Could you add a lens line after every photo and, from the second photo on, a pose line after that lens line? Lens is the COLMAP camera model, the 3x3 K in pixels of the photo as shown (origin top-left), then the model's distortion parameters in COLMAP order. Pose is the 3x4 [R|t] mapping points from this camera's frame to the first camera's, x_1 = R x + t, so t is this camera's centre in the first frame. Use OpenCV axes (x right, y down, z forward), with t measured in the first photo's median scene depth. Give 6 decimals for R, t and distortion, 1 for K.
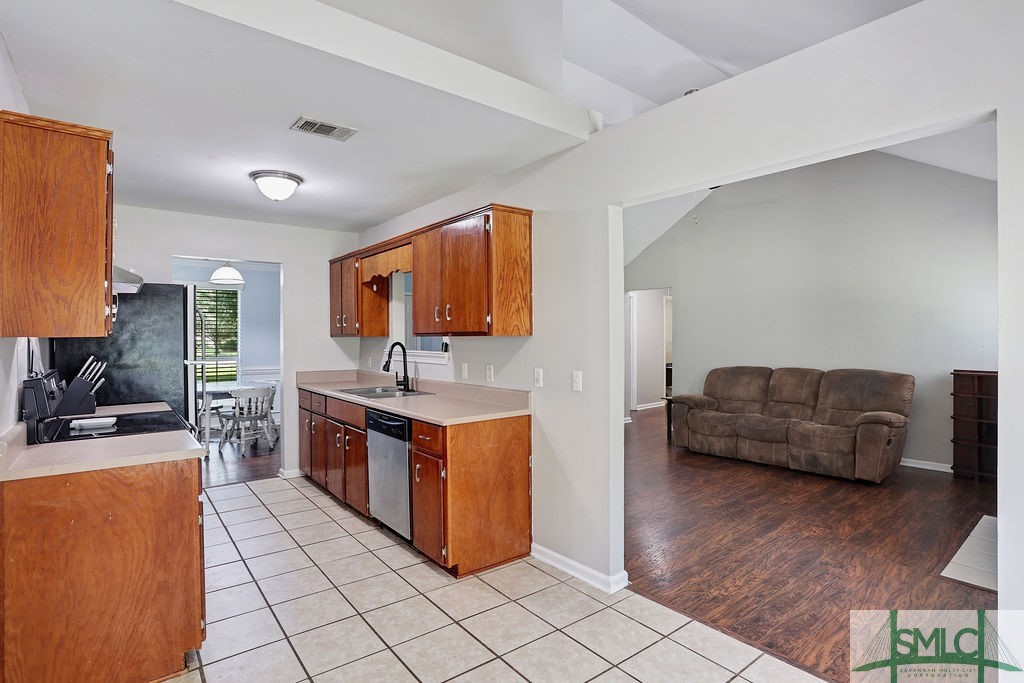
lens RADIAL K [[518.2, 0, 512.0], [0, 518.2, 341.5], [0, 0, 1]] dist [-0.011064, 0.002040]
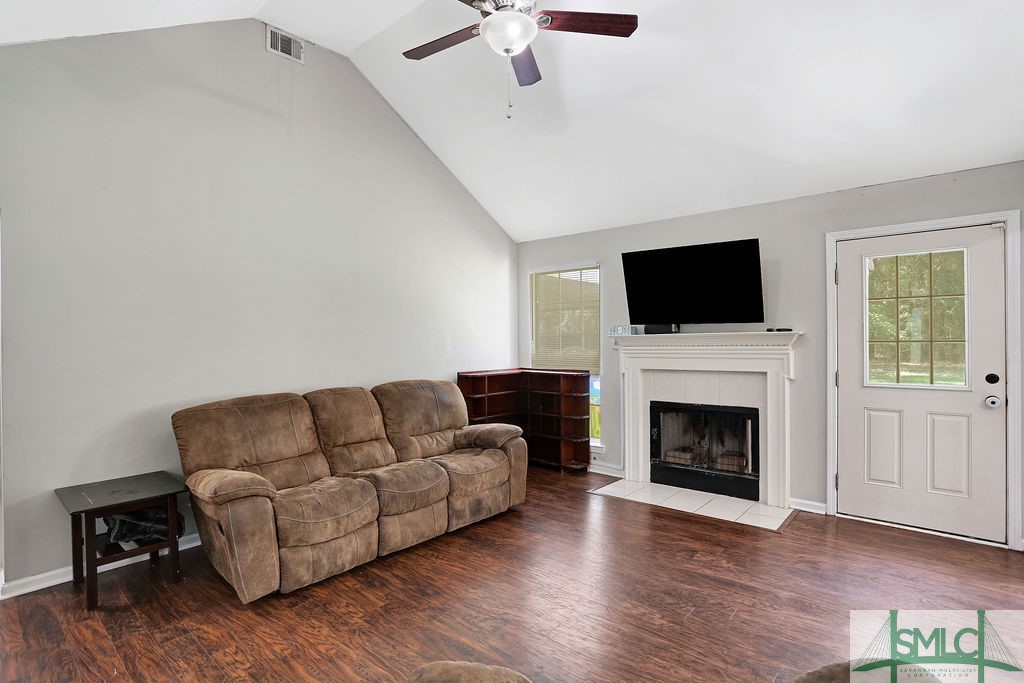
lens RADIAL K [[517.6, 0, 506.3], [0, 517.6, 340.7], [0, 0, 1]] dist [-0.084006, 0.041531]
pose [[-0.151282, 0.000272, 0.988491, -0.160318], [0.017896, 0.999837, 0.002463, -0.009581], [-0.988329, 0.018063, -0.151263, 1.132814]]
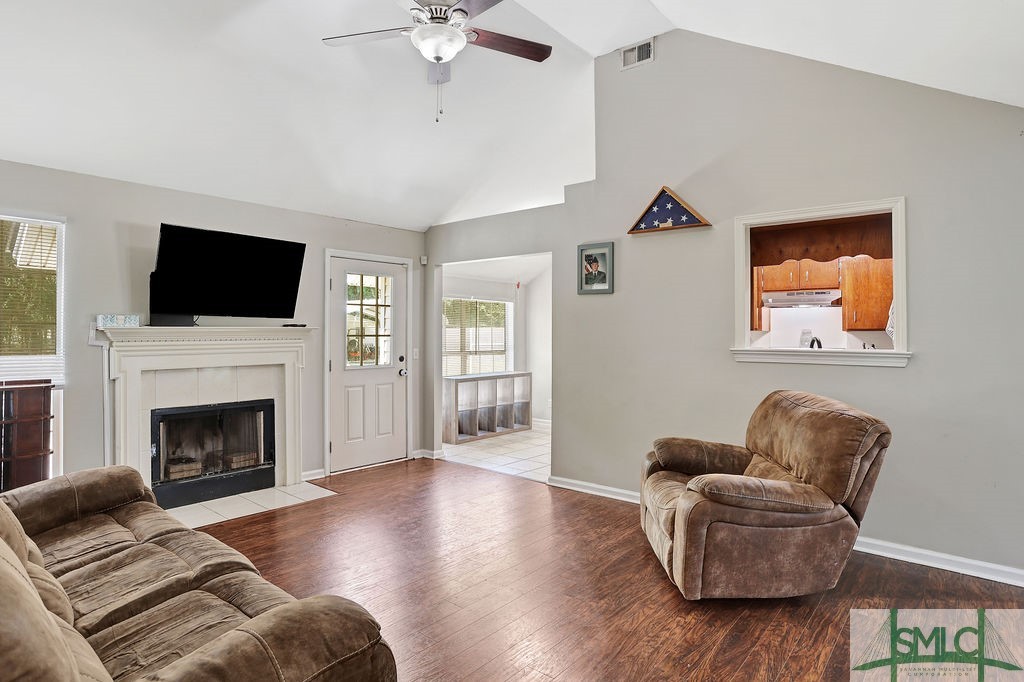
lens RADIAL K [[573.3, 0, 514.2], [0, 573.3, 325.3], [0, 0, 1]] dist [-0.042093, 0.000710]
pose [[-0.983289, -0.000877, -0.182048, 0.397400], [-0.000027, 0.999989, -0.004671, -0.012695], [0.182050, -0.004588, -0.983279, 1.679478]]
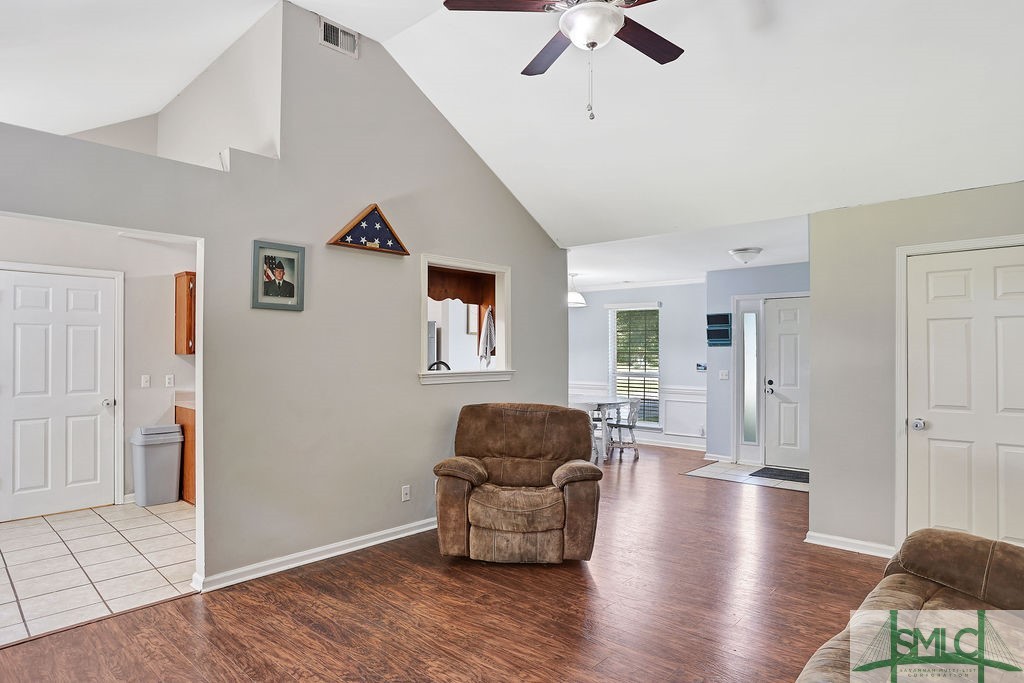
lens RADIAL K [[579.3, 0, 513.5], [0, 579.3, 355.0], [0, 0, 1]] dist [-0.034785, 0.001077]
pose [[0.139414, 0.010610, -0.990177, 0.895372], [-0.008830, 0.999916, 0.009471, -0.022180], [0.990195, 0.007423, 0.139496, 0.898350]]
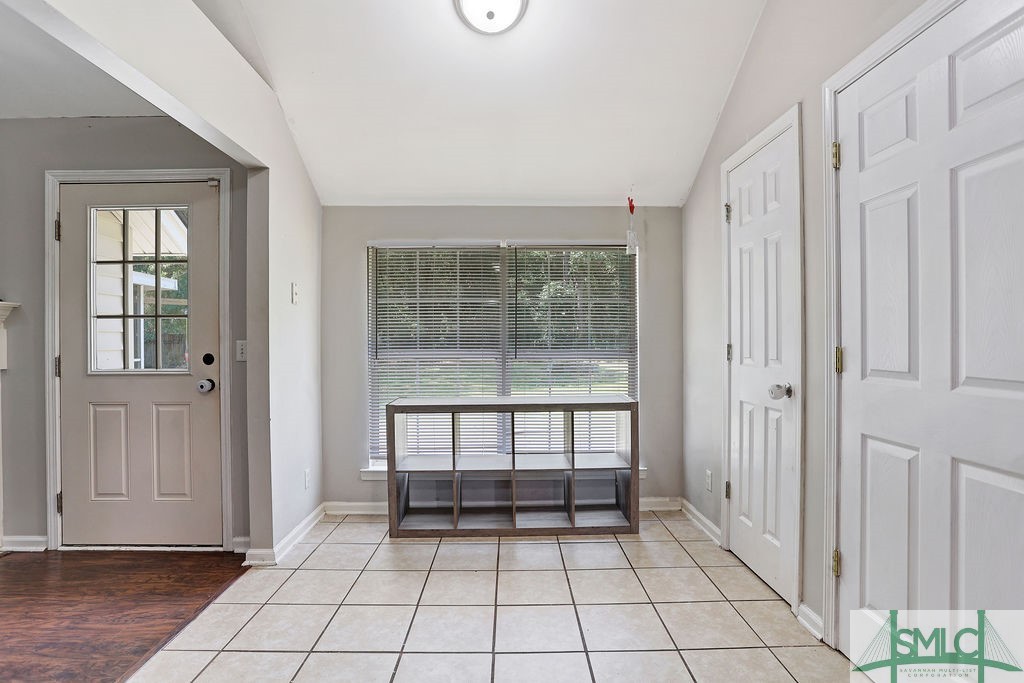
lens RADIAL K [[517.6, 0, 506.3], [0, 517.6, 340.7], [0, 0, 1]] dist [-0.084006, 0.041531]
pose [[-0.778361, 0.006331, 0.627785, -0.240307], [0.012874, 0.999900, 0.005878, 0.035084], [-0.627685, 0.012657, -0.778364, 0.618432]]
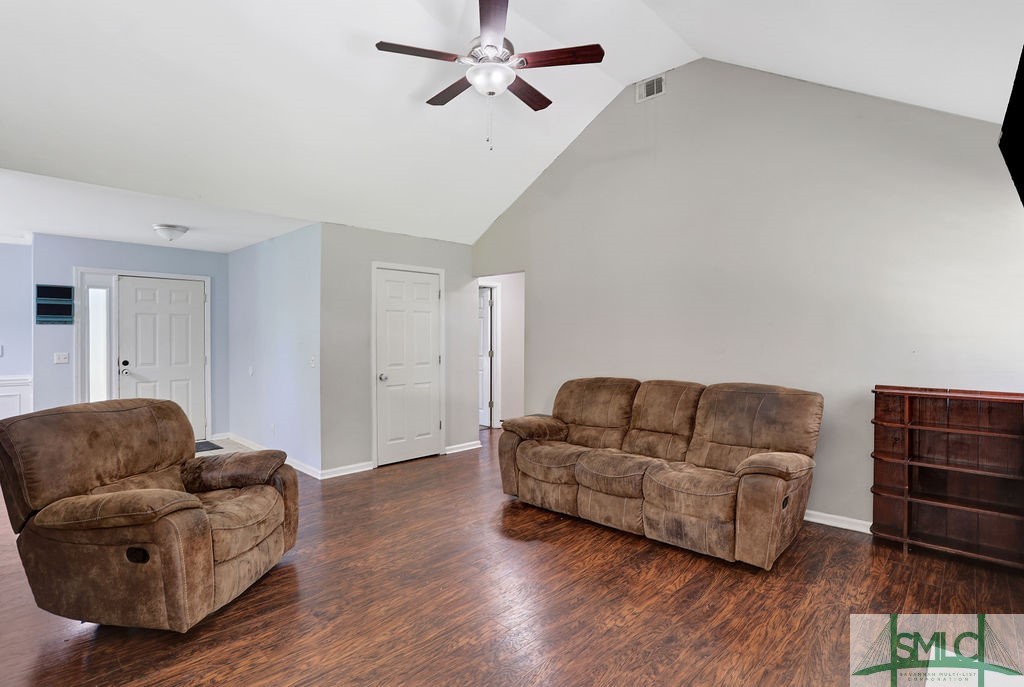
lens RADIAL K [[520.9, 0, 498.2], [0, 520.9, 345.4], [0, 0, 1]] dist [-0.026092, 0.001169]
pose [[0.994442, 0.004951, 0.105167, 0.310651], [-0.005828, 0.999951, 0.008030, -0.003124], [-0.105122, -0.008598, 0.994422, 0.405300]]
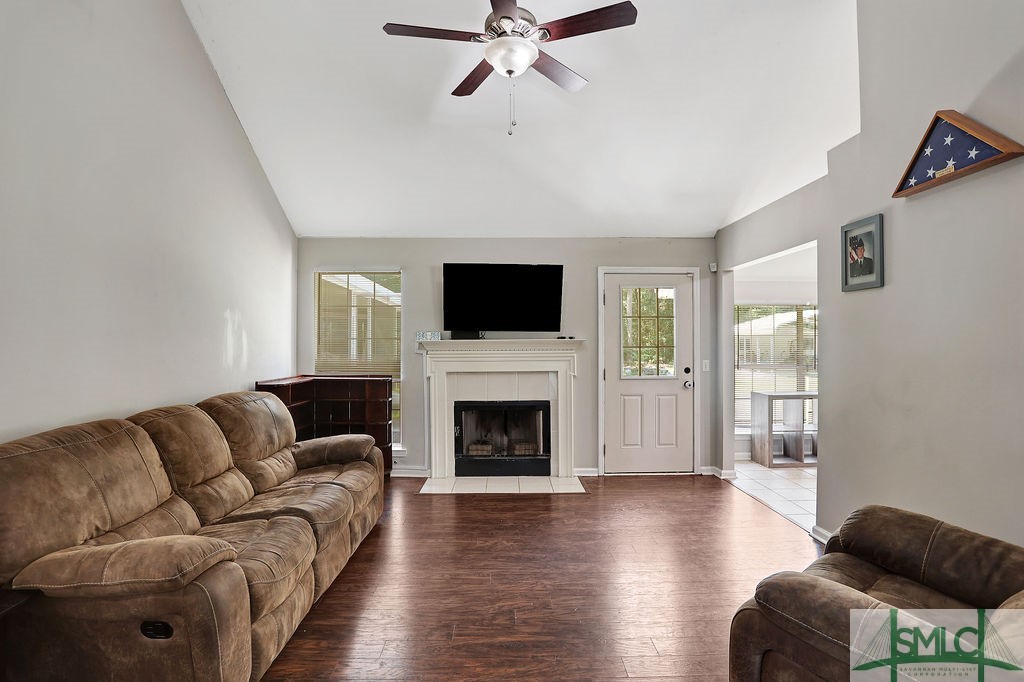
lens RADIAL K [[512.6, 0, 512.0], [0, 512.6, 341.0], [0, 0, 1]] dist [-0.076705, 0.034985]
pose [[-0.782979, 0.007847, 0.621998, 0.018956], [0.008490, 0.999962, -0.001927, -0.009489], [-0.621990, 0.003772, -0.783016, 1.482919]]
